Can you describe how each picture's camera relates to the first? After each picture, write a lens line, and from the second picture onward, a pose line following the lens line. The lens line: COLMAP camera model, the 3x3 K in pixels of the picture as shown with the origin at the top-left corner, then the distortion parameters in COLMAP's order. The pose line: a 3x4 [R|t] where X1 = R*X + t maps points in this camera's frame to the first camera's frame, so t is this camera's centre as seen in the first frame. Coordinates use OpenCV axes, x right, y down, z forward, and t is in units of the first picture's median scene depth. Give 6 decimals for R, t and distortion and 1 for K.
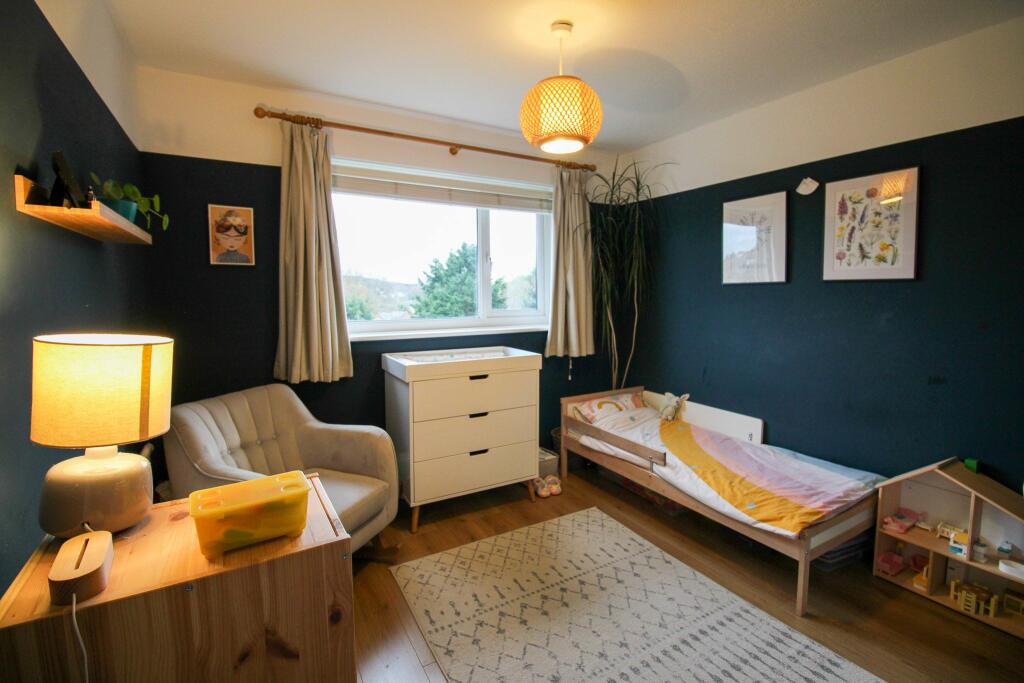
lens RADIAL K [[472.9, 0, 532.4], [0, 472.9, 334.4], [0, 0, 1]] dist [-0.004443, -0.009058]
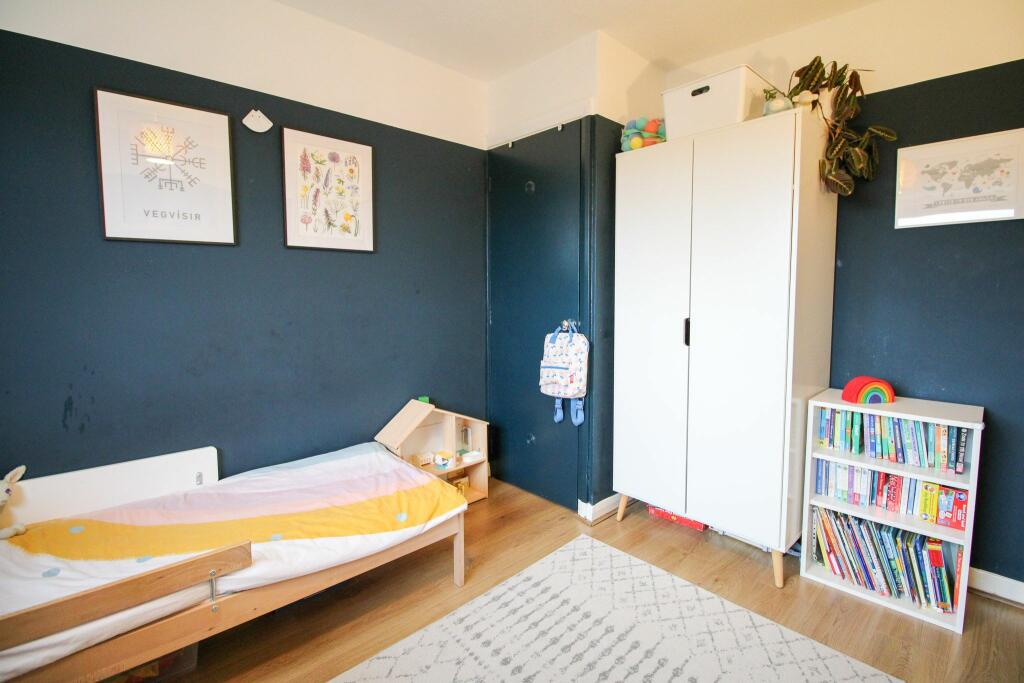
lens RADIAL K [[472.9, 0, 515.5], [0, 472.9, 334.1], [0, 0, 1]] dist [-0.004443, -0.009058]
pose [[-0.200280, -0.081772, 0.976320, -0.288291], [0.094262, 0.990280, 0.102278, -0.008761], [-0.975194, 0.112514, -0.190626, 0.790835]]
